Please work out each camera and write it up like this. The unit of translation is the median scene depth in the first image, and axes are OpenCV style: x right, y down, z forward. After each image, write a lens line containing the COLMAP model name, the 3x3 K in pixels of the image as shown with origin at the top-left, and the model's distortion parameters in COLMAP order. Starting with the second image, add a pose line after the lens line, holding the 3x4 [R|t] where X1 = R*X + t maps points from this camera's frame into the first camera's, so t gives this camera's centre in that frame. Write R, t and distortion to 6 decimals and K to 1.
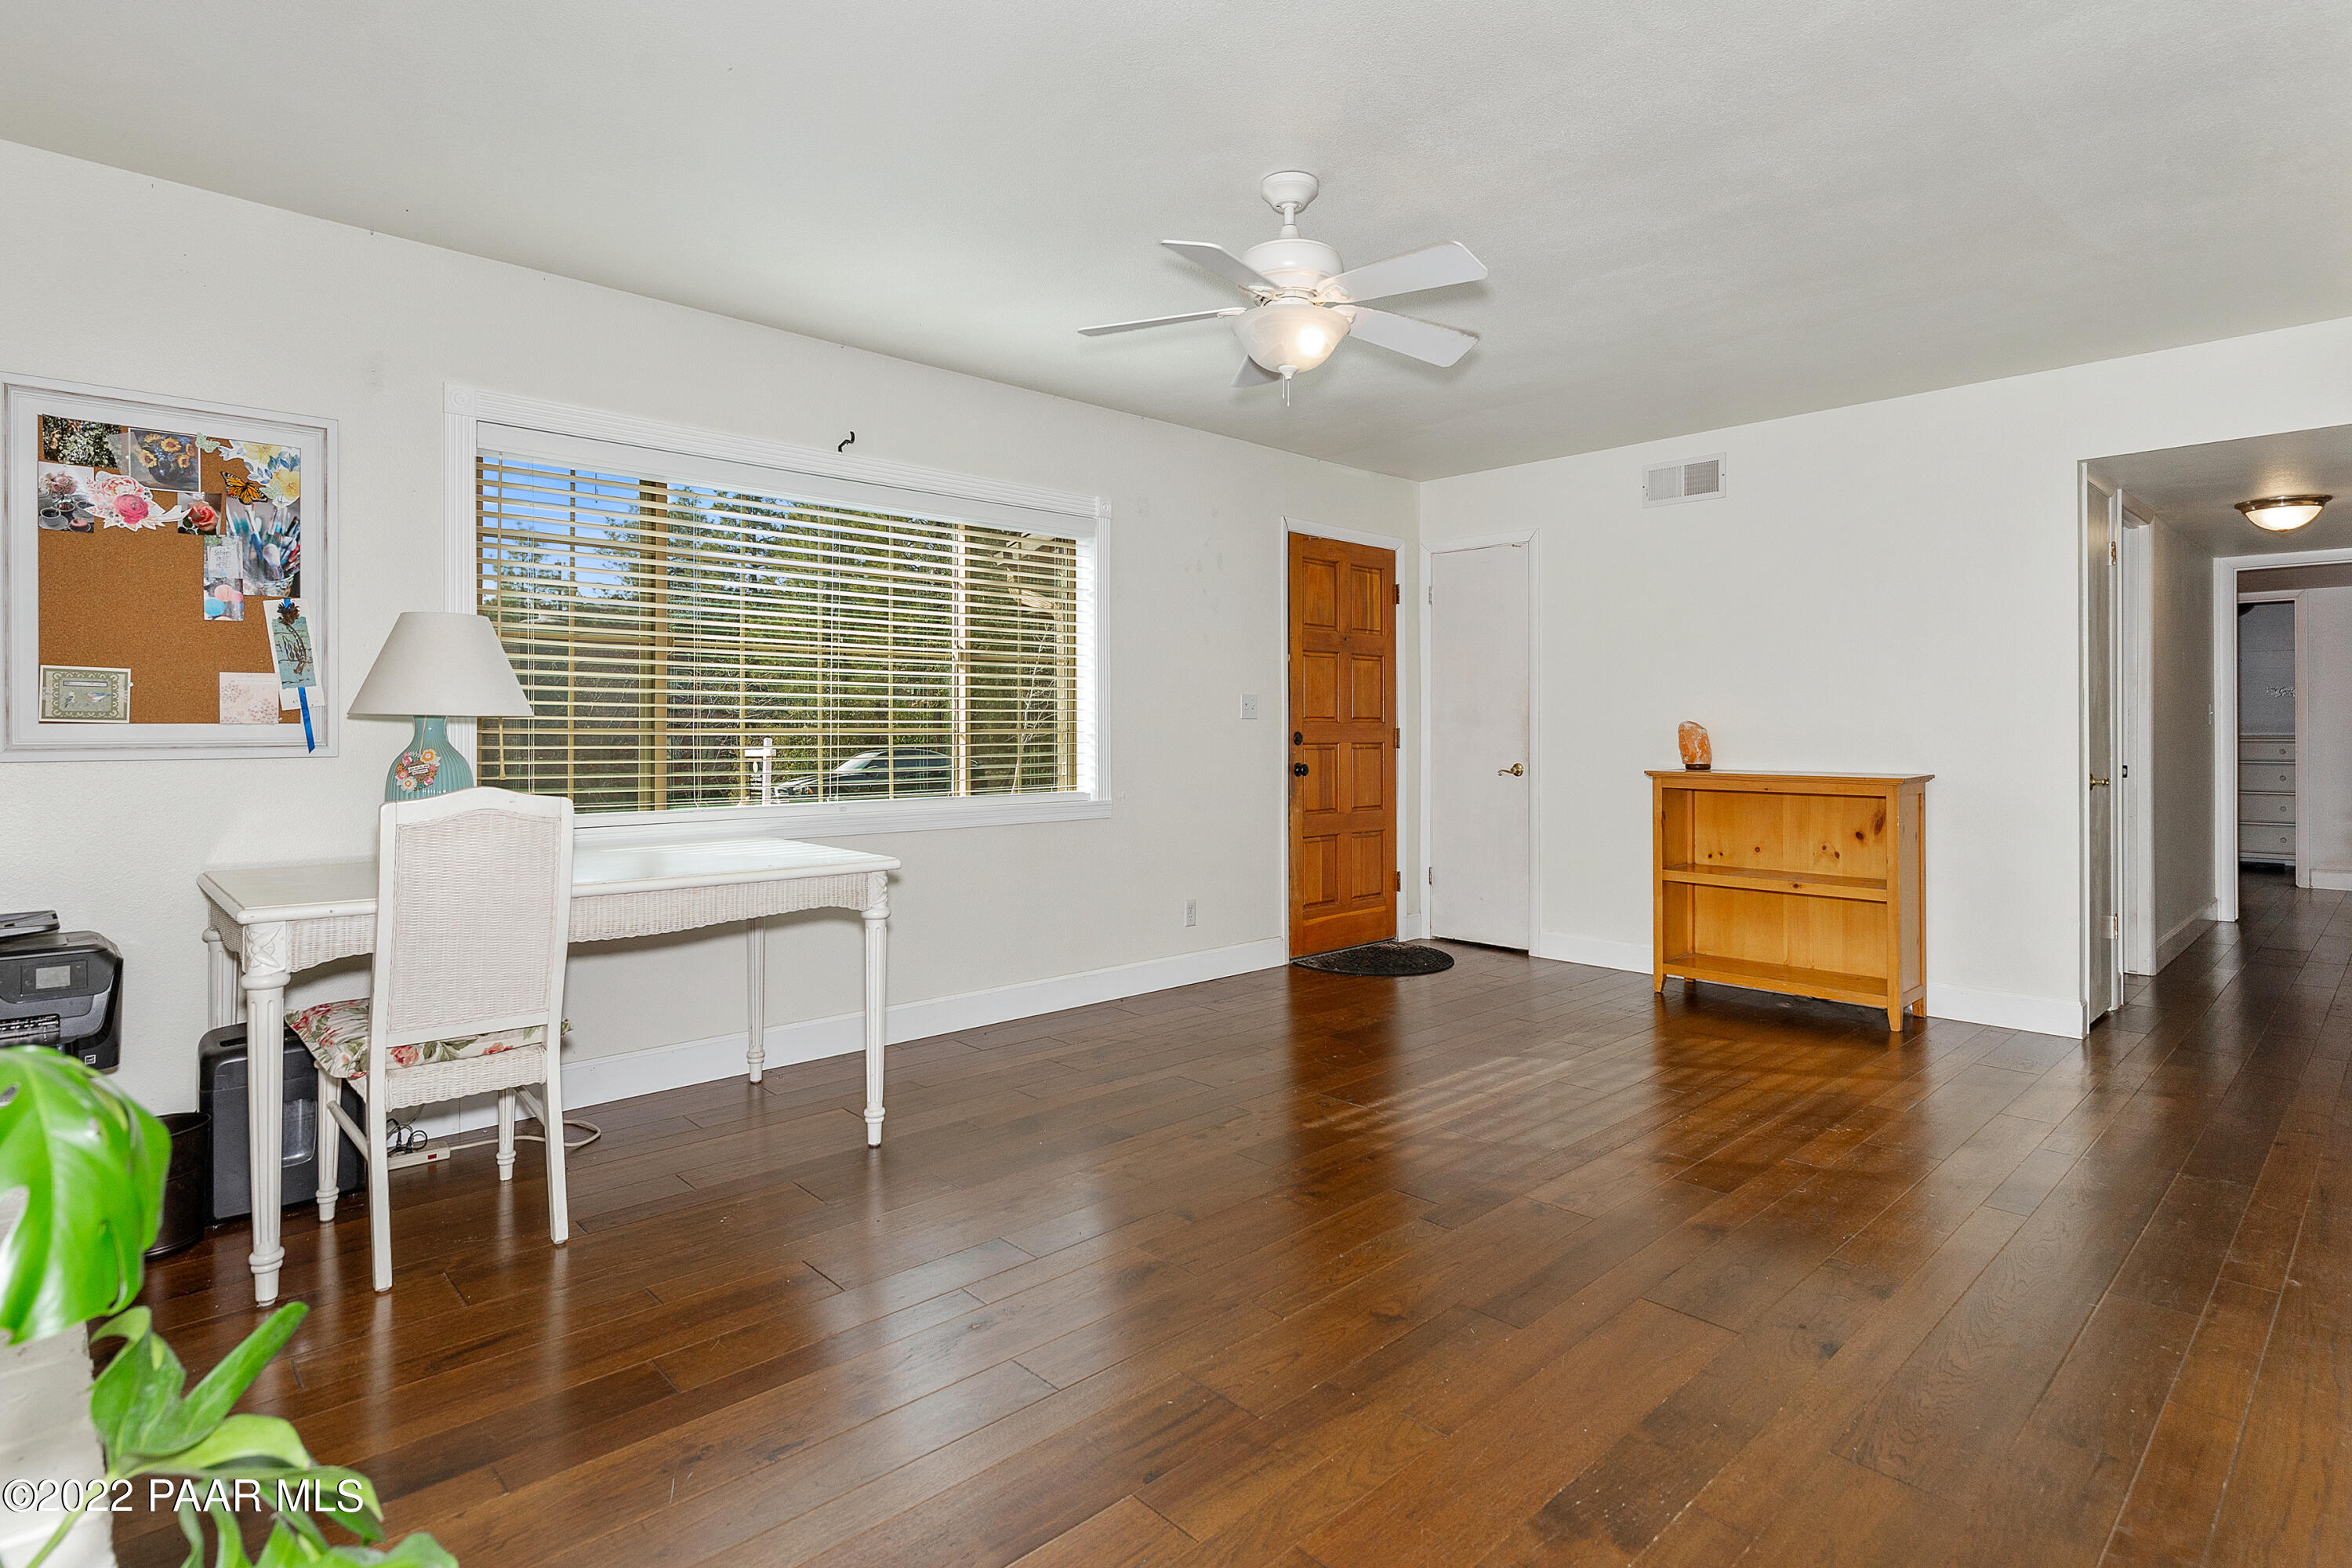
lens RADIAL K [[1190.4, 0, 1181.6], [0, 1190.4, 748.2], [0, 0, 1]] dist [-0.003126, -0.001062]
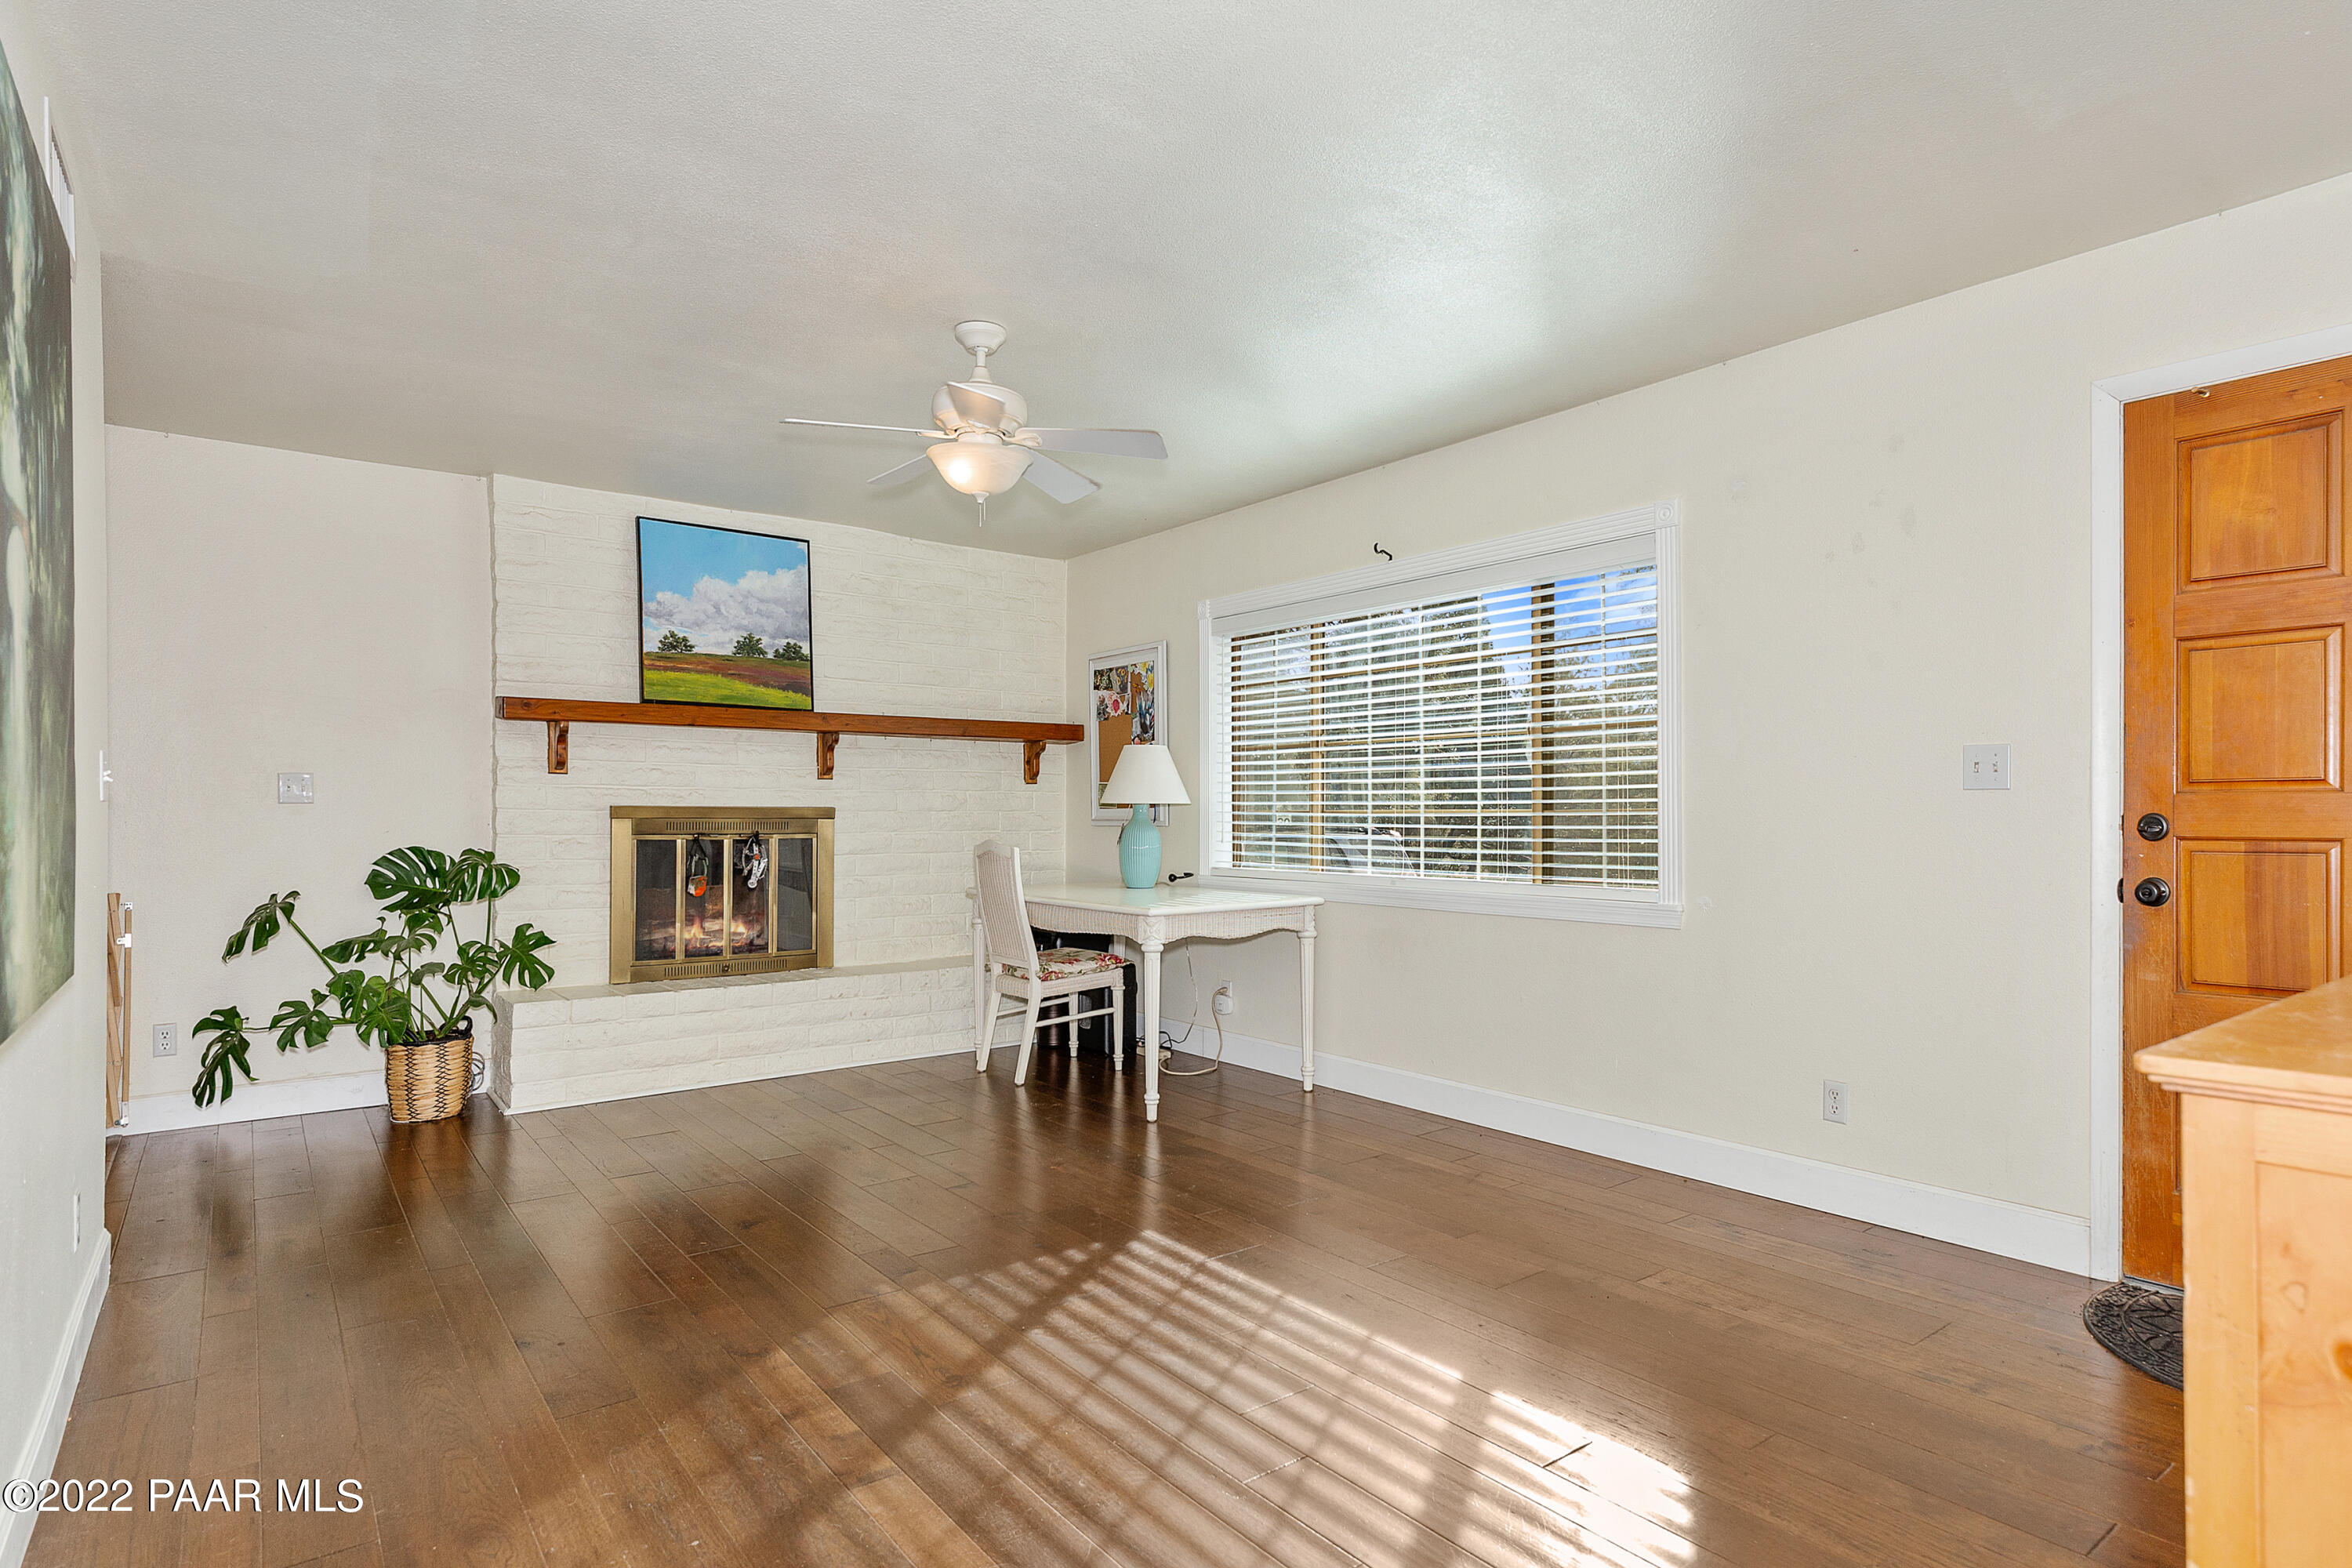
lens RADIAL K [[1224.3, 0, 1174.9], [0, 1224.3, 829.2], [0, 0, 1]] dist [0.001857, 0.000112]
pose [[-0.102060, 0.016197, -0.994646, 0.996618], [-0.012823, 0.999763, 0.017596, -0.018010], [0.994696, 0.014550, -0.101828, 1.045238]]
